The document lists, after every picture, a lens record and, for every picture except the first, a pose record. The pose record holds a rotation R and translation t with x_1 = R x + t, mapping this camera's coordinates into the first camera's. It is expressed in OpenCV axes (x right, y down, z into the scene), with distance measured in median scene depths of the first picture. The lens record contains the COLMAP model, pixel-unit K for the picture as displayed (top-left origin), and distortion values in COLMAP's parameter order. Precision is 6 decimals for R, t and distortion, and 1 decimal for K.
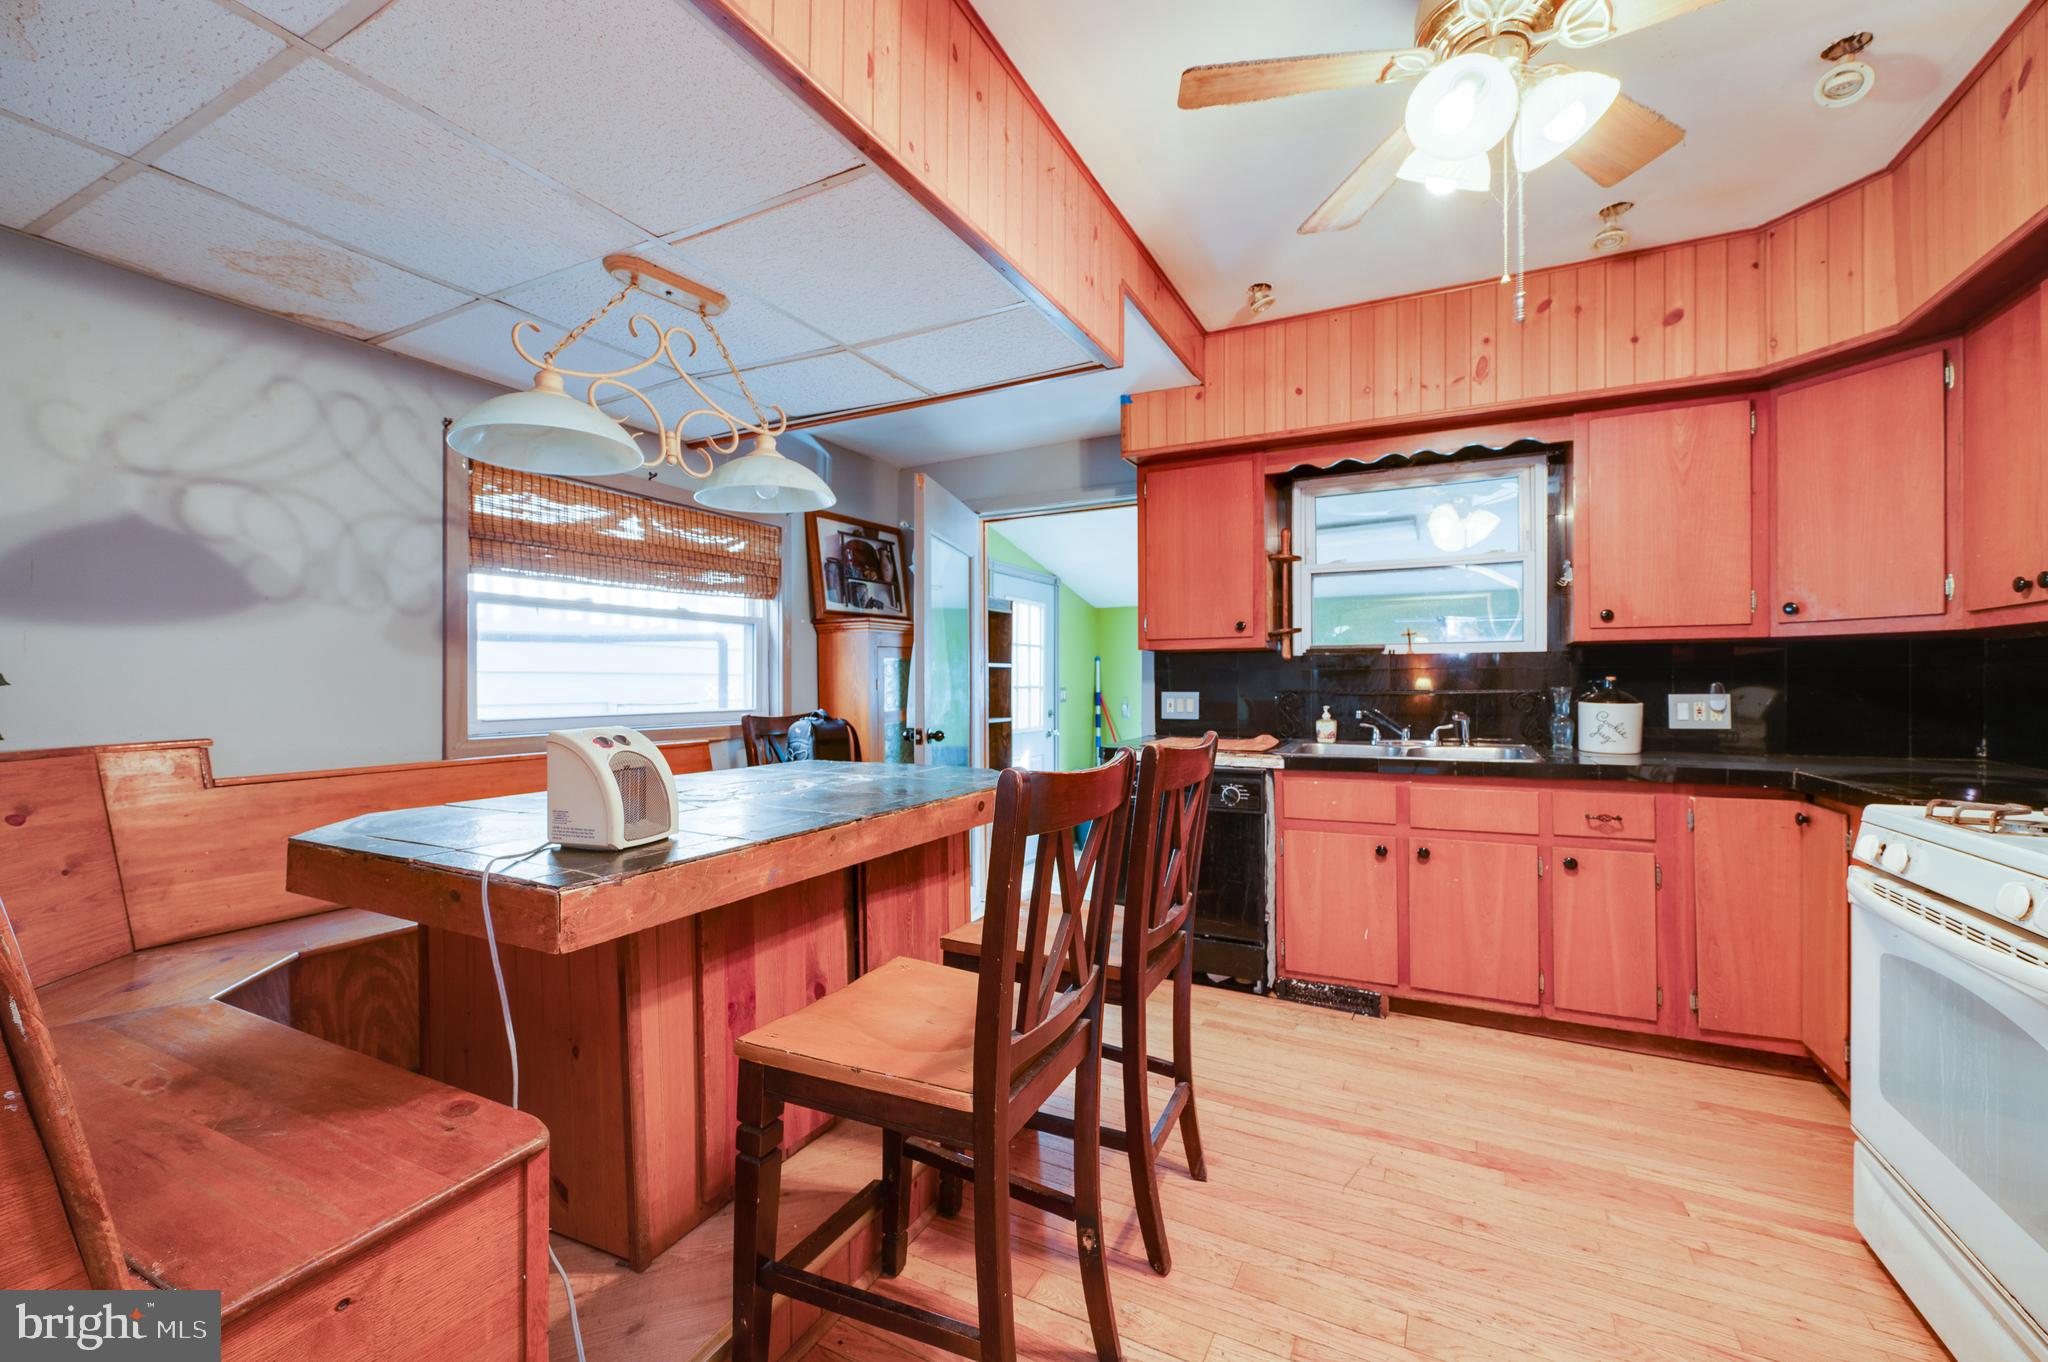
lens RADIAL K [[799.7, 0, 1003.8], [0, 799.7, 681.5], [0, 0, 1]] dist [-0.000139, -0.000953]
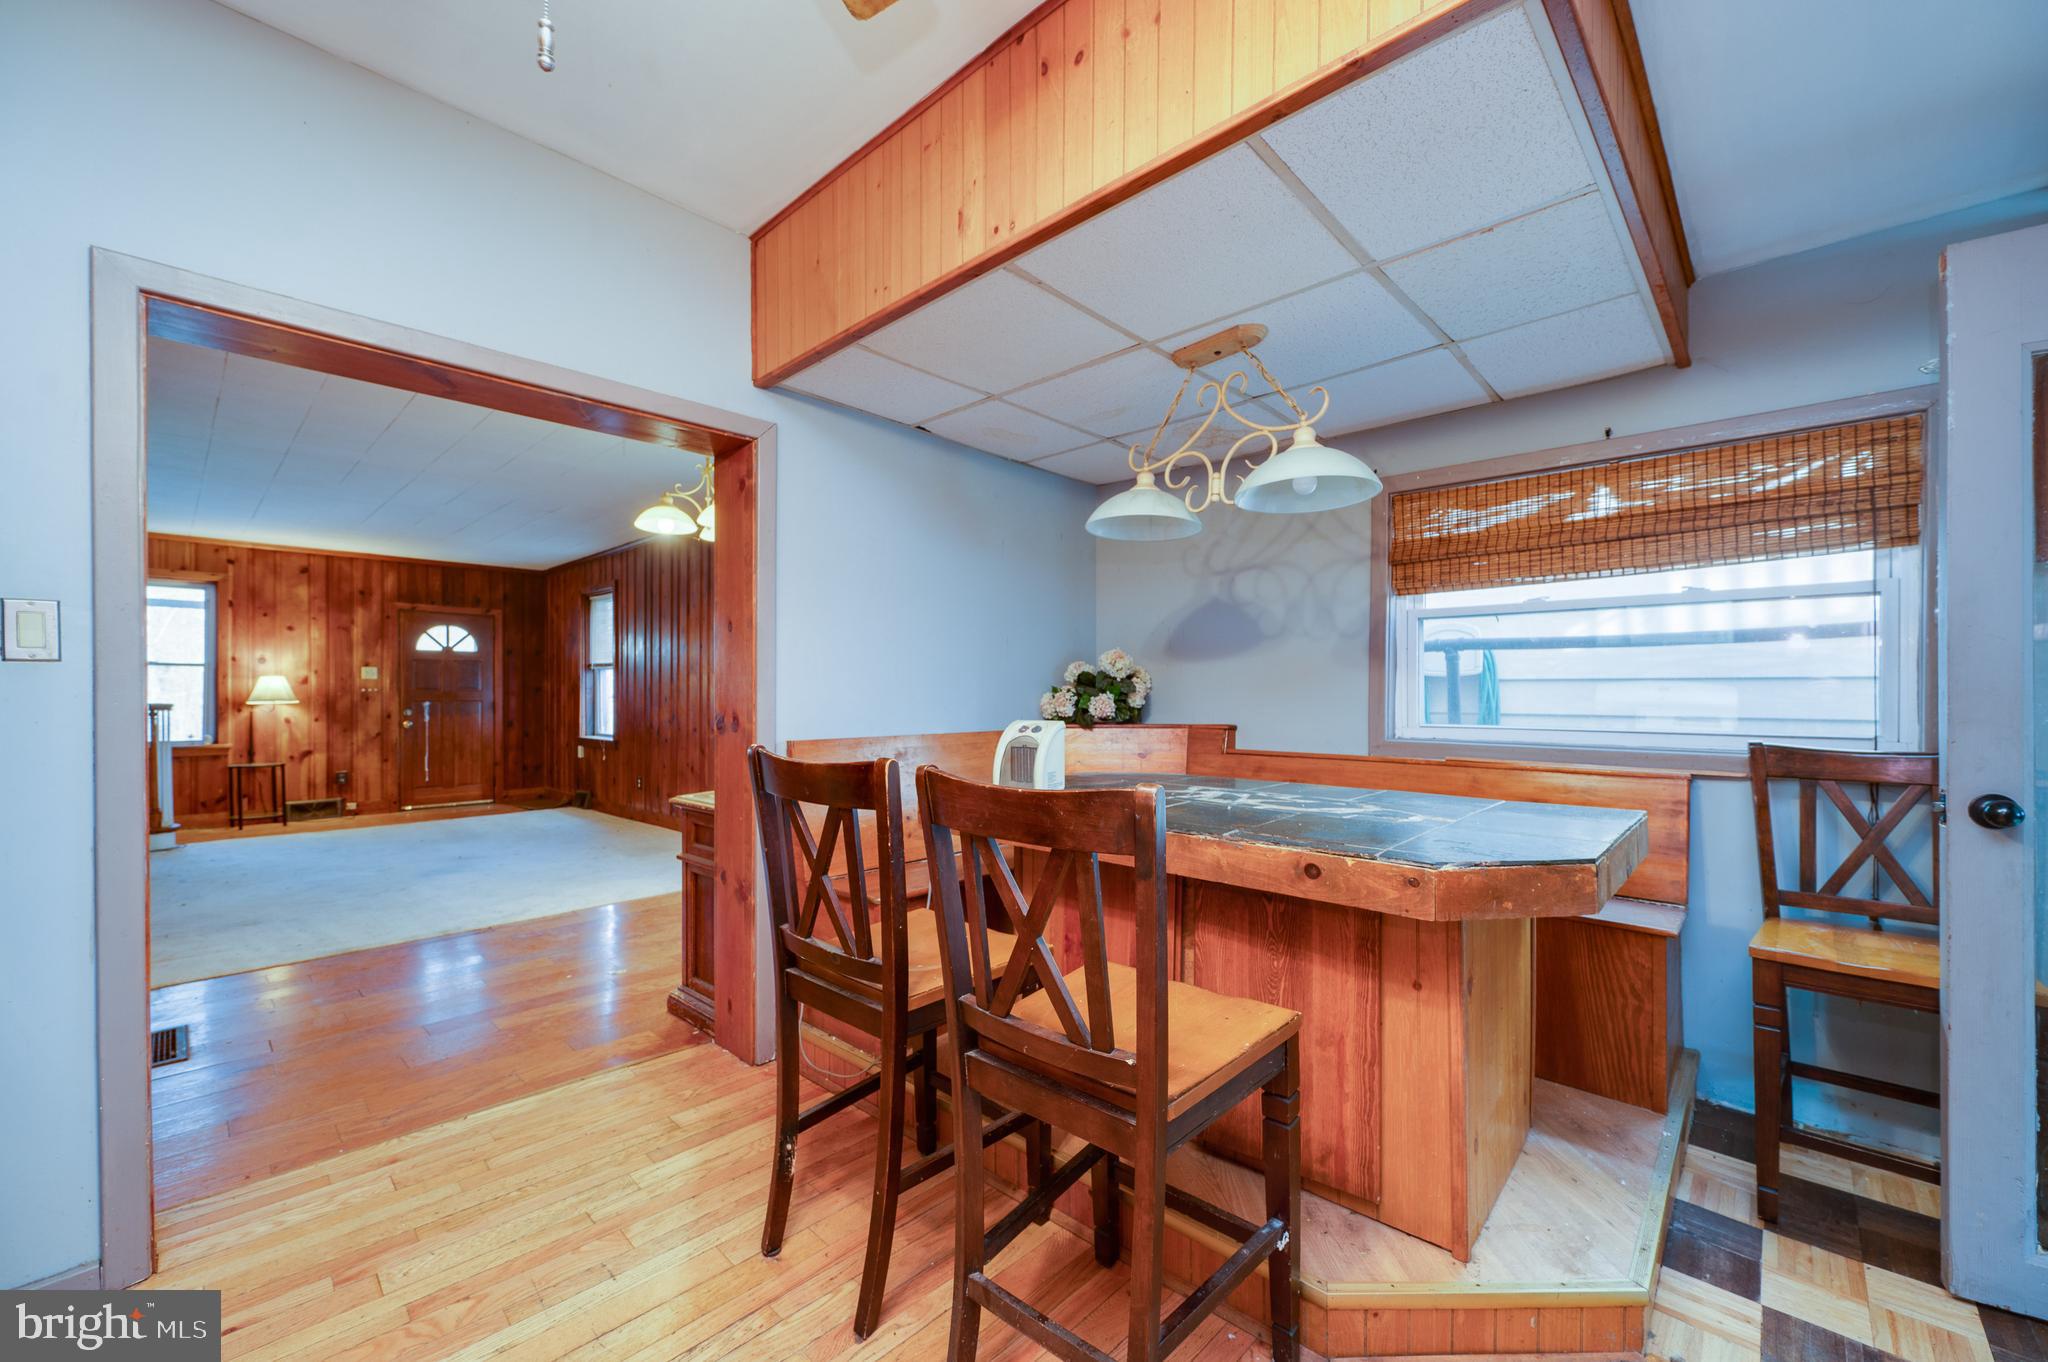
lens RADIAL K [[799.7, 0, 1016.4], [0, 799.7, 690.4], [0, 0, 1]] dist [-0.000139, -0.000953]
pose [[-0.259023, 0.000759, -0.965871, 0.533375], [0.000522, 1.000000, 0.000646, -0.001593], [0.965871, -0.000337, -0.259023, 0.707636]]
